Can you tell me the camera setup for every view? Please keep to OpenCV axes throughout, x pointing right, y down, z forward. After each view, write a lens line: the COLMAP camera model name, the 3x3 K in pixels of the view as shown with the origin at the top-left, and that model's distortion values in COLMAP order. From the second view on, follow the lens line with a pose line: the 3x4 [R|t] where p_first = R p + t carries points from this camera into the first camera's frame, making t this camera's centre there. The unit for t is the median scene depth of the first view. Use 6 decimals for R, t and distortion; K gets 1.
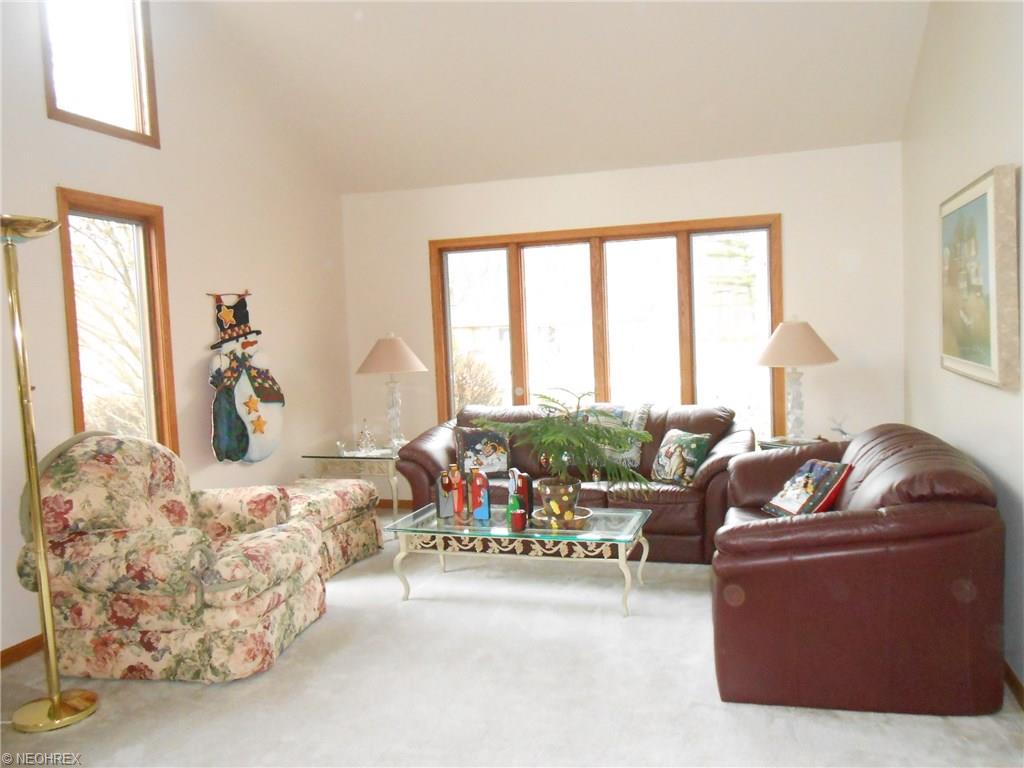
lens RADIAL K [[804.0, 0, 512.0], [0, 804.0, 384.0], [0, 0, 1]] dist [0.000856, 0.007859]
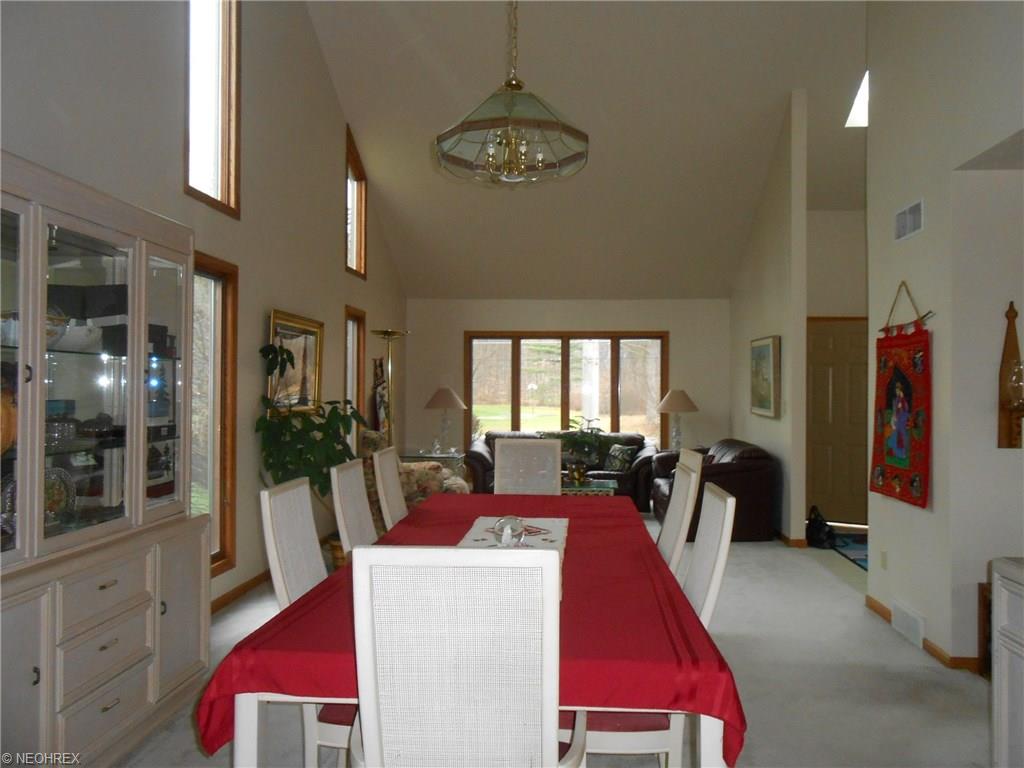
lens RADIAL K [[804.0, 0, 512.0], [0, 804.0, 384.0], [0, 0, 1]] dist [0.000856, 0.007859]
pose [[0.973071, 0.046305, 0.225806, -0.448112], [-0.029407, 0.996548, -0.077630, 0.067493], [-0.228622, 0.068899, 0.971074, -0.740379]]
